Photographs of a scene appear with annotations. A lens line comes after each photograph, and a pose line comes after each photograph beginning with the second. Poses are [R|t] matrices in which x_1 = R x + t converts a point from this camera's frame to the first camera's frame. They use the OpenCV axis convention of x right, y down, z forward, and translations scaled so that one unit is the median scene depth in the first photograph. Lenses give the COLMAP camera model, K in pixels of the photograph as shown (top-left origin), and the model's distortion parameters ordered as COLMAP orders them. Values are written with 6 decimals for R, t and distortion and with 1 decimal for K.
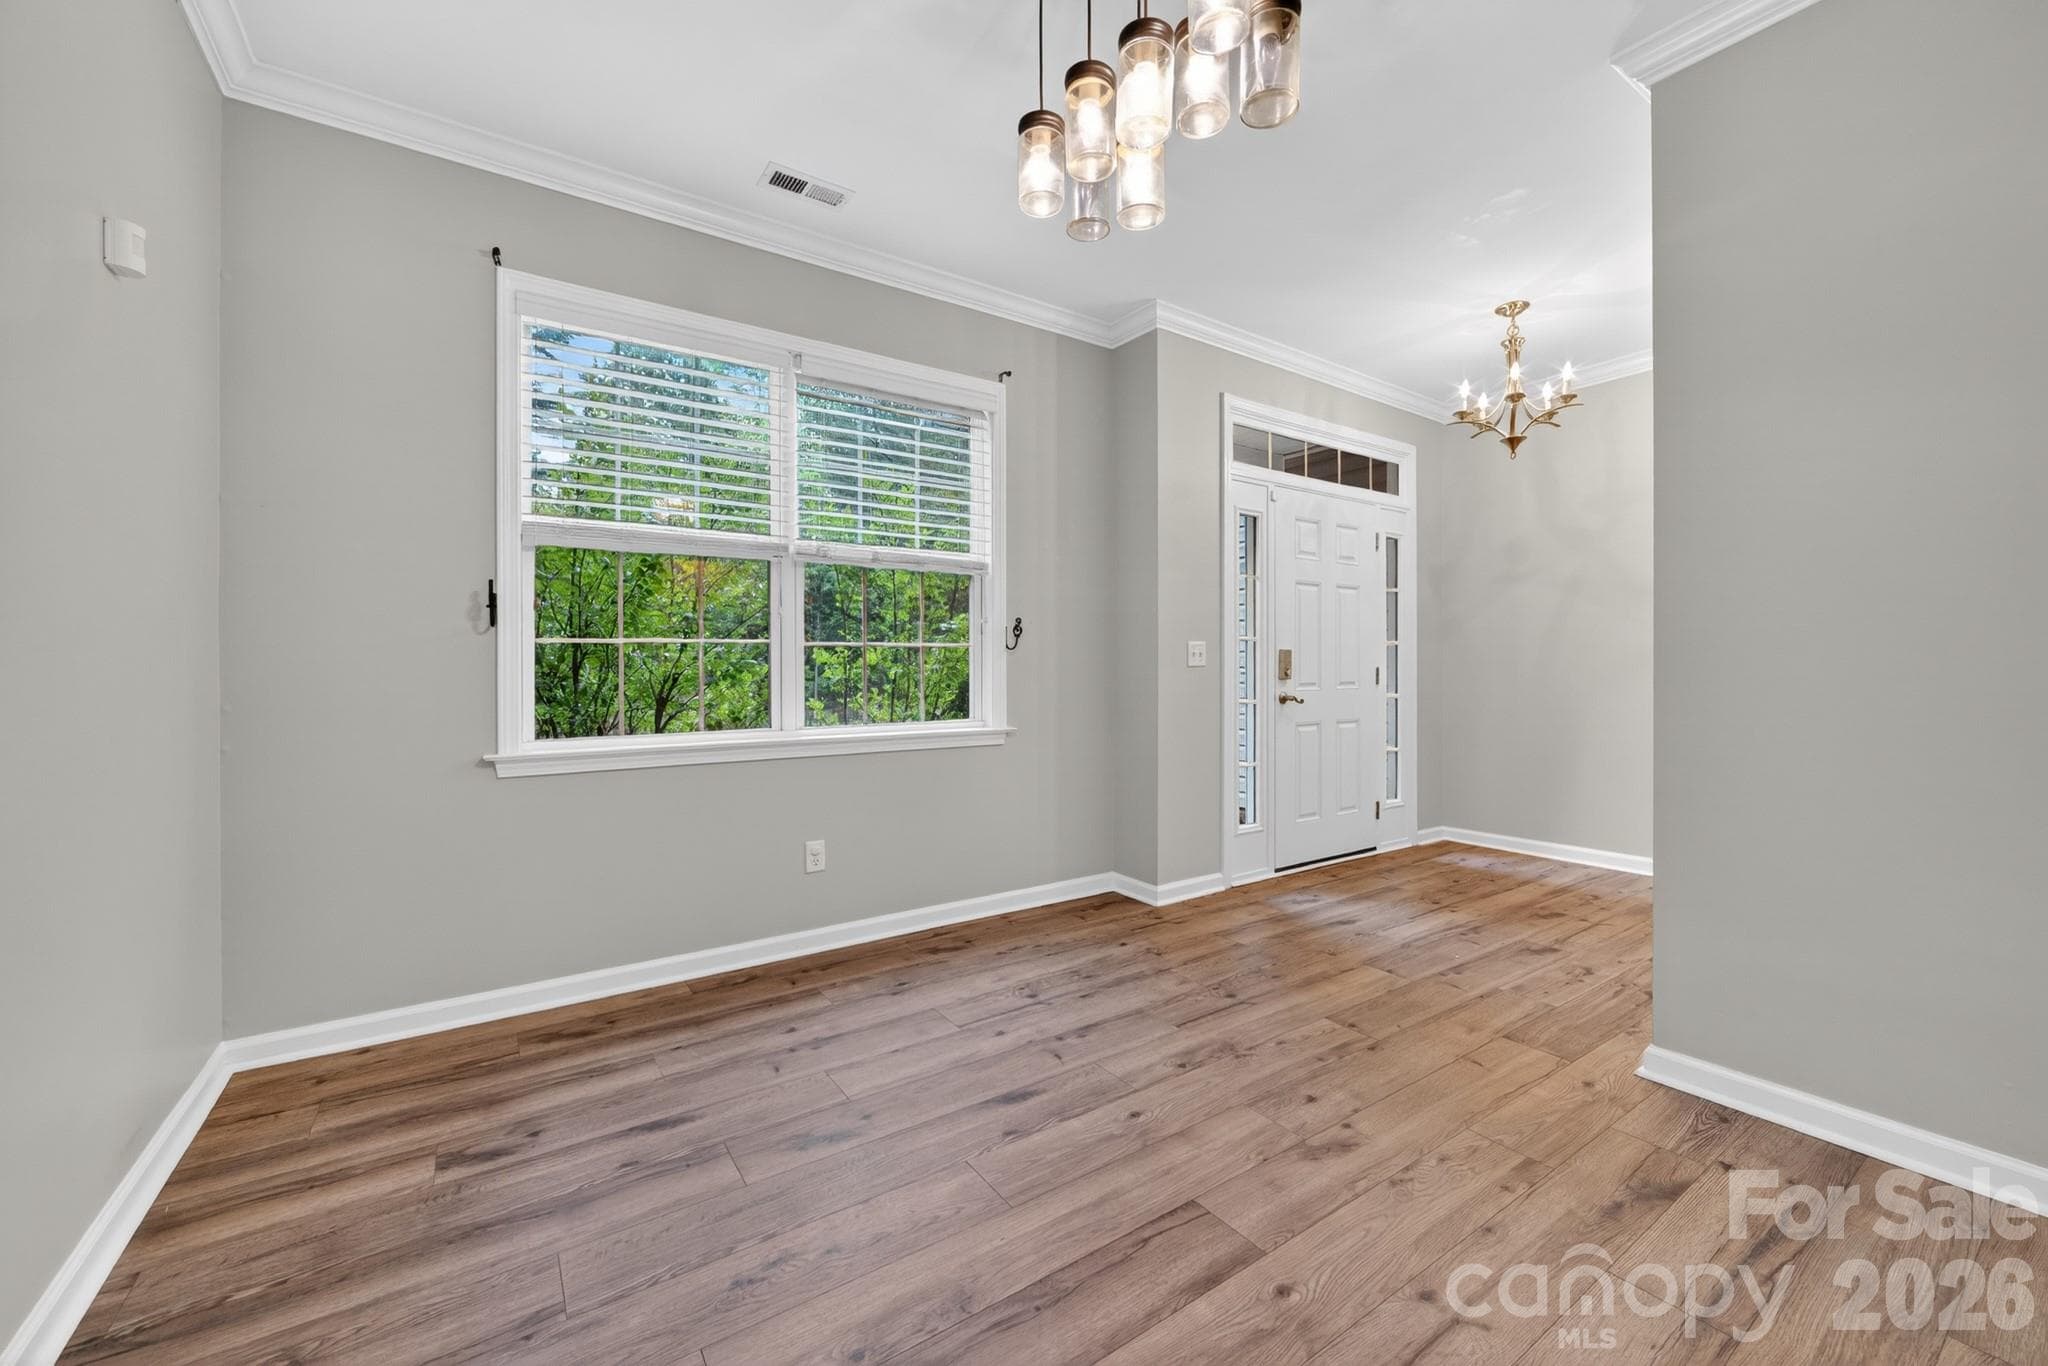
lens RADIAL K [[800.6, 0, 1027.8], [0, 800.6, 677.6], [0, 0, 1]] dist [-0.001647, 0.000217]
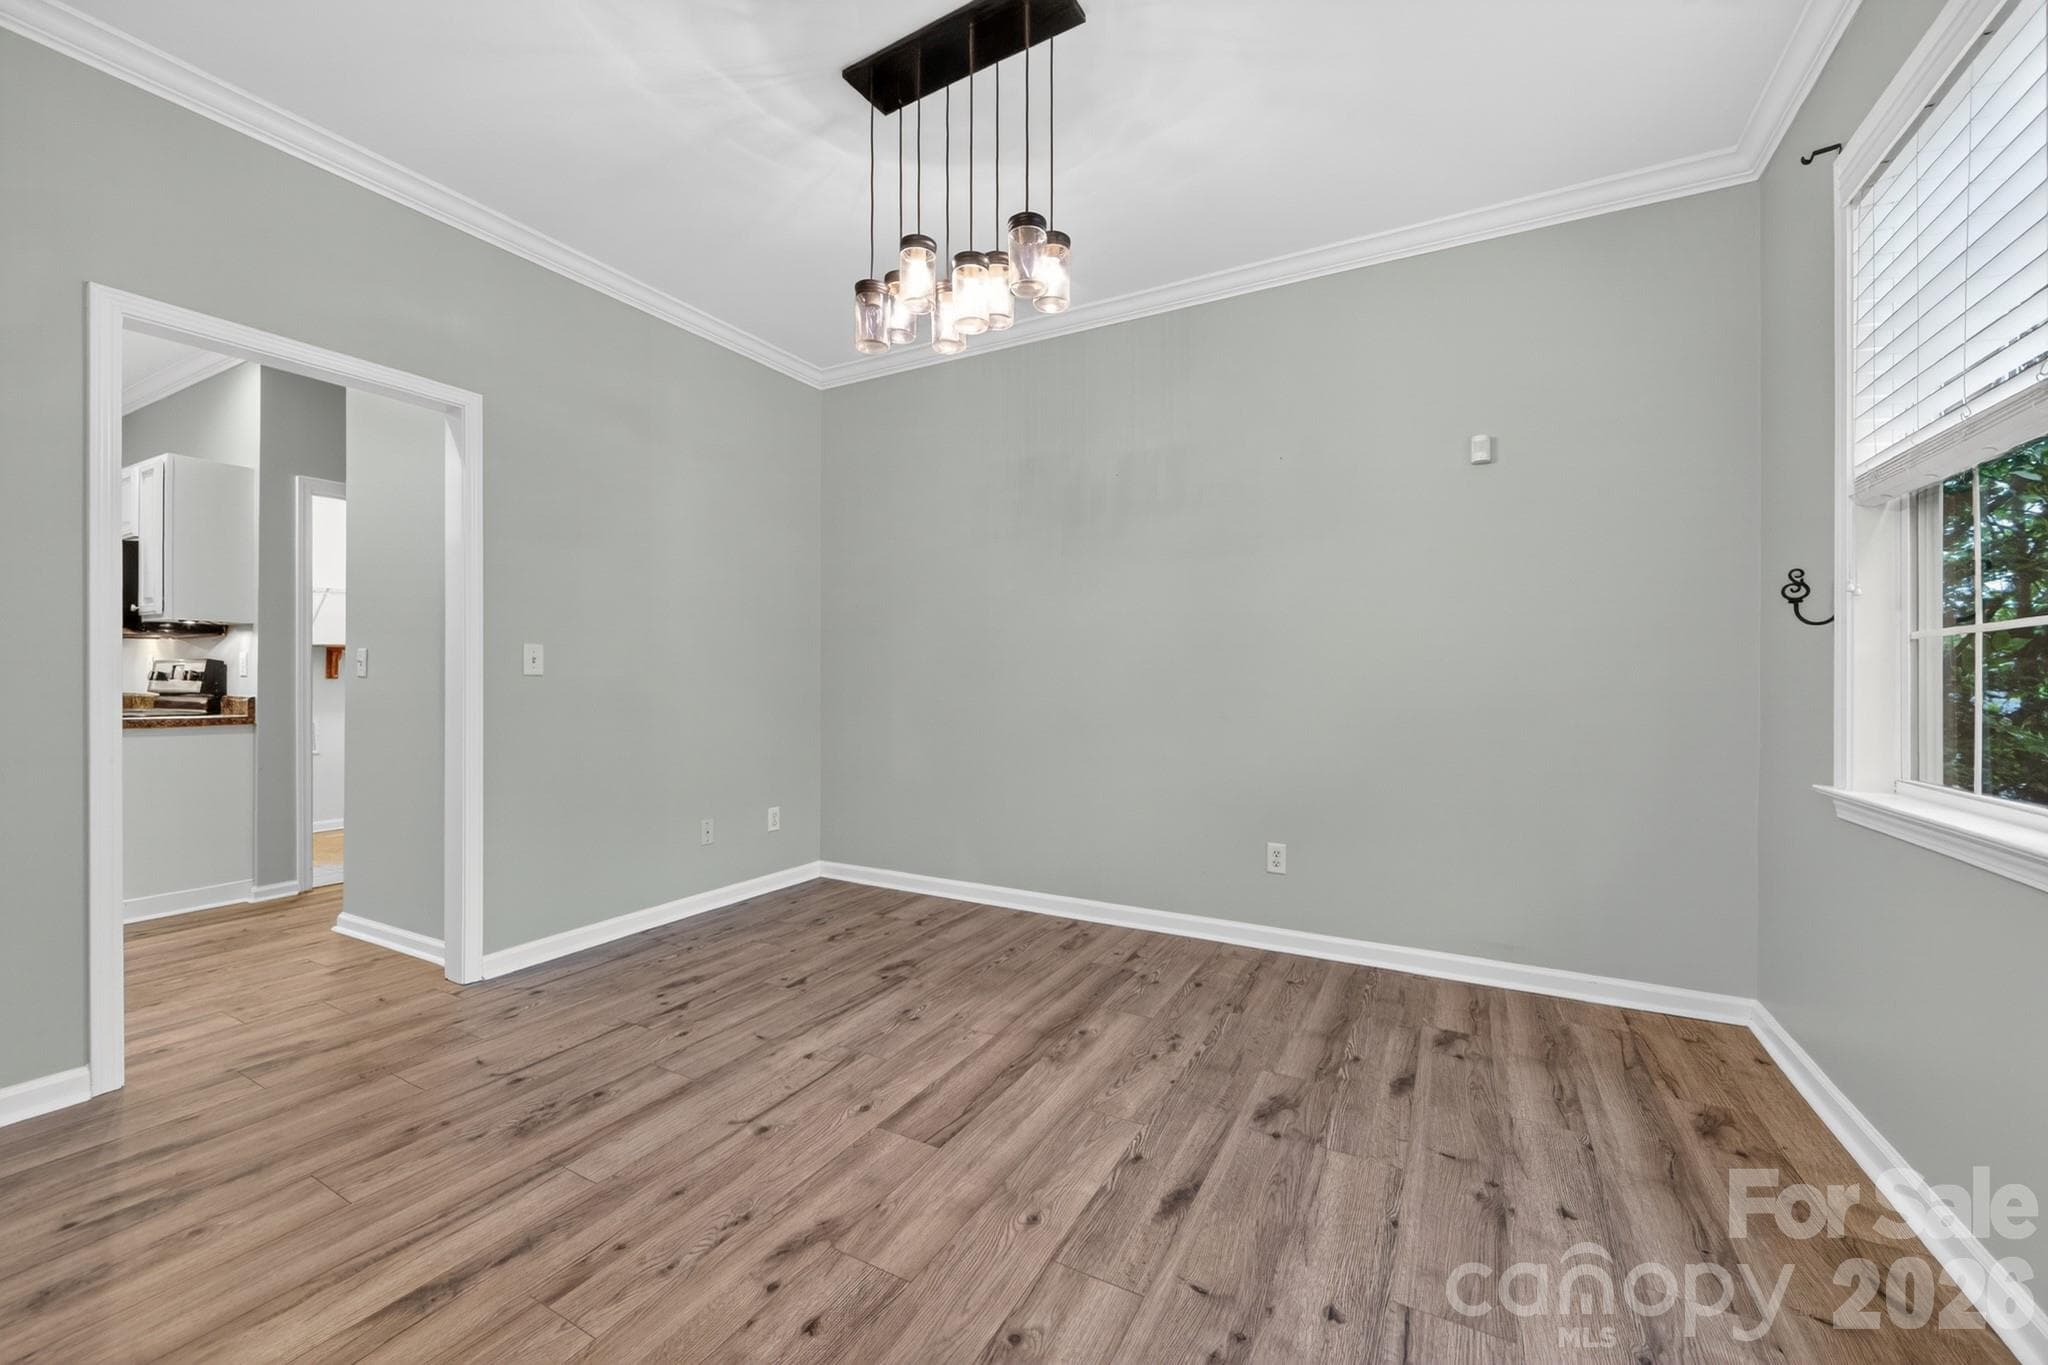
lens RADIAL K [[800.6, 0, 1027.8], [0, 800.6, 677.1], [0, 0, 1]] dist [-0.001647, 0.000217]
pose [[-0.887119, -0.001696, -0.461538, 0.540212], [-0.006061, 0.999950, 0.007977, -0.017429], [0.461502, 0.009874, -0.887084, 1.790383]]
